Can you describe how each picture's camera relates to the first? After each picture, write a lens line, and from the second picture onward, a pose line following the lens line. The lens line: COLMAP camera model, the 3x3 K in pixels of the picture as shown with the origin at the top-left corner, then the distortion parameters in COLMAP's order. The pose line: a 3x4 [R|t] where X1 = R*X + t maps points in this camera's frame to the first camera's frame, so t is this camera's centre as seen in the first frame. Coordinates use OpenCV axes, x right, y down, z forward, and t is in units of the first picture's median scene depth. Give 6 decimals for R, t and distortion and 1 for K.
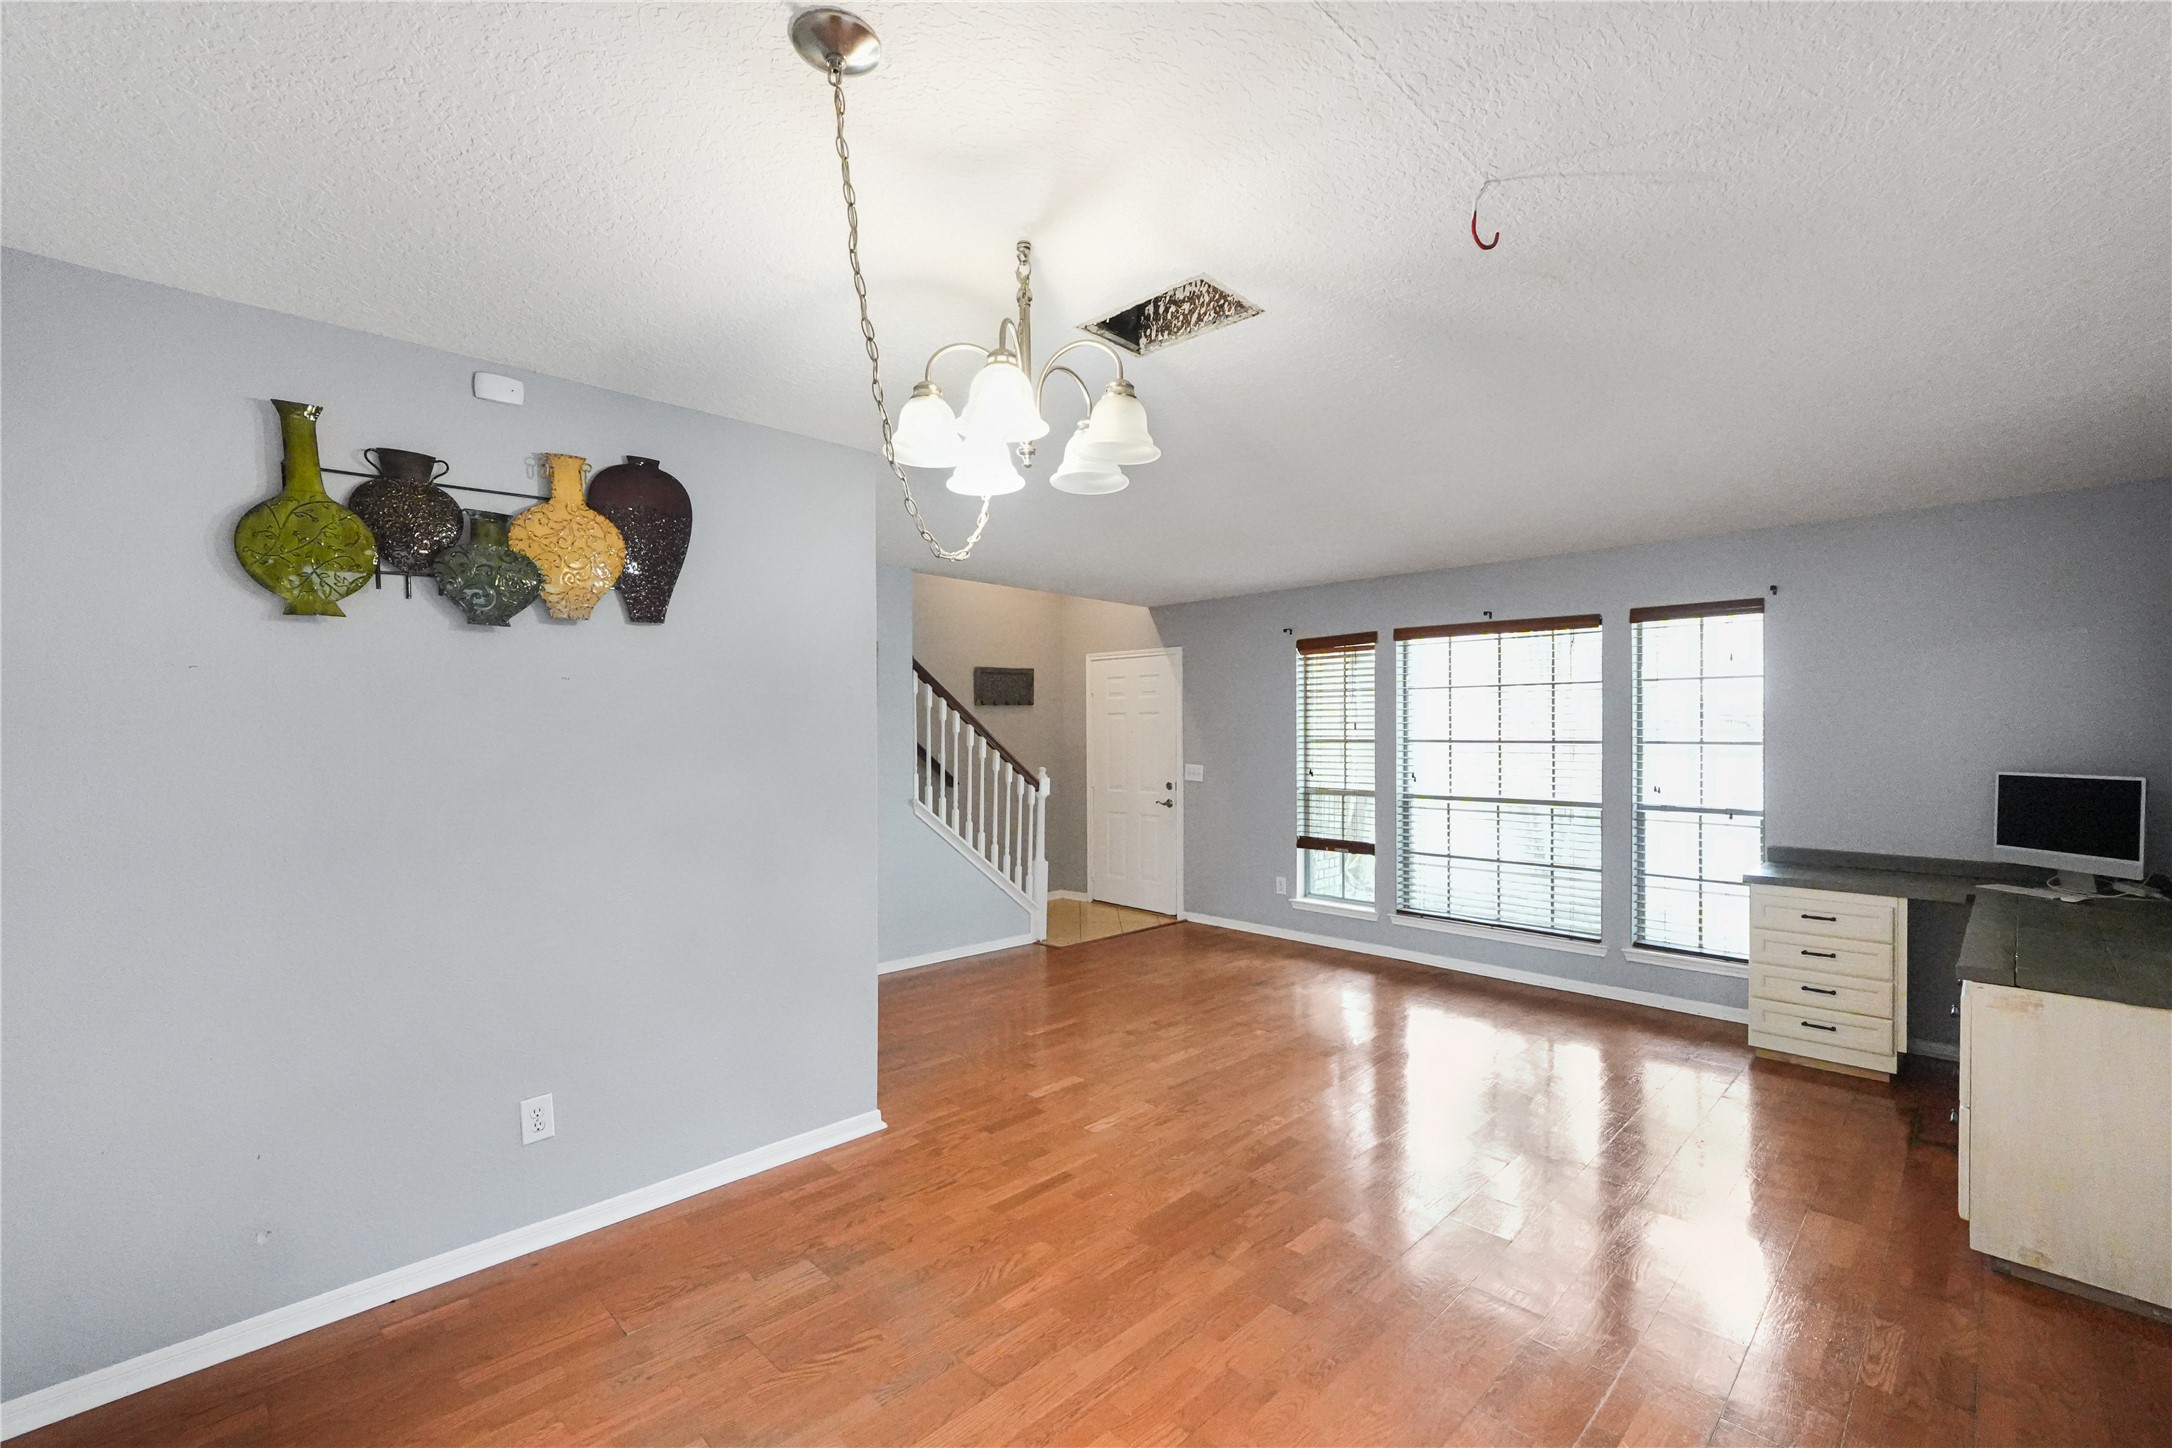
lens RADIAL K [[926.4, 0, 1076.1], [0, 926.4, 721.9], [0, 0, 1]] dist [-0.006312, 0.001685]
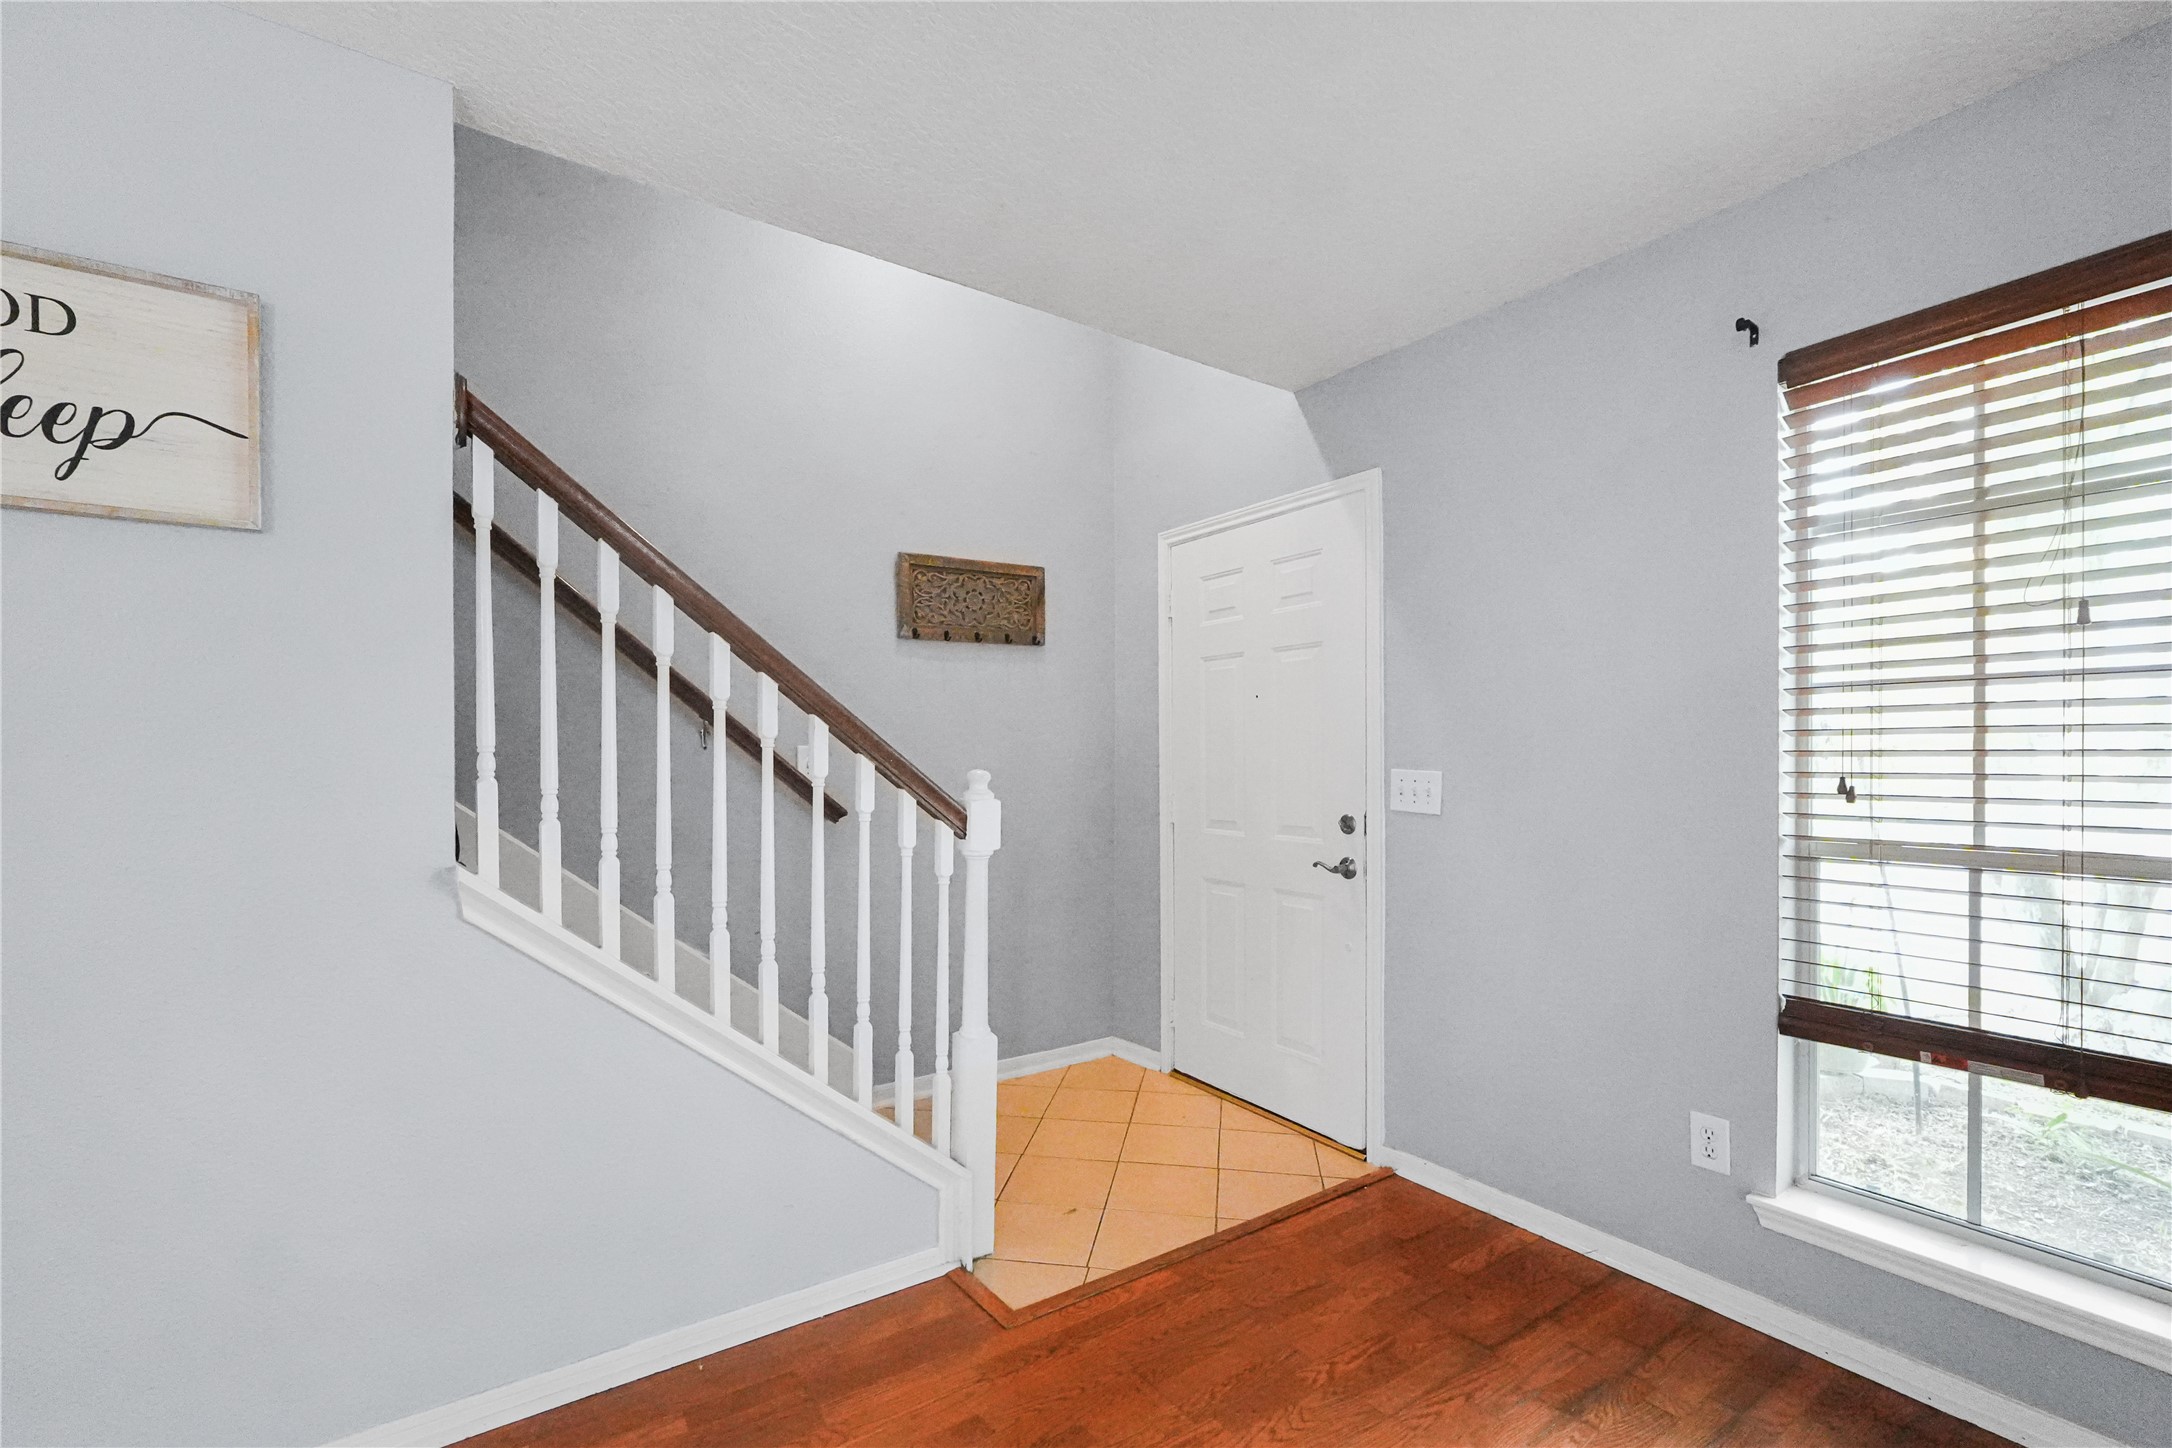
lens RADIAL K [[926.4, 0, 1106.3], [0, 926.4, 737.1], [0, 0, 1]] dist [-0.006312, 0.001685]
pose [[0.988940, -0.003097, -0.148286, 0.063862], [0.000848, 0.999884, -0.015227, 0.041596], [0.148316, 0.014933, 0.988827, 0.657989]]
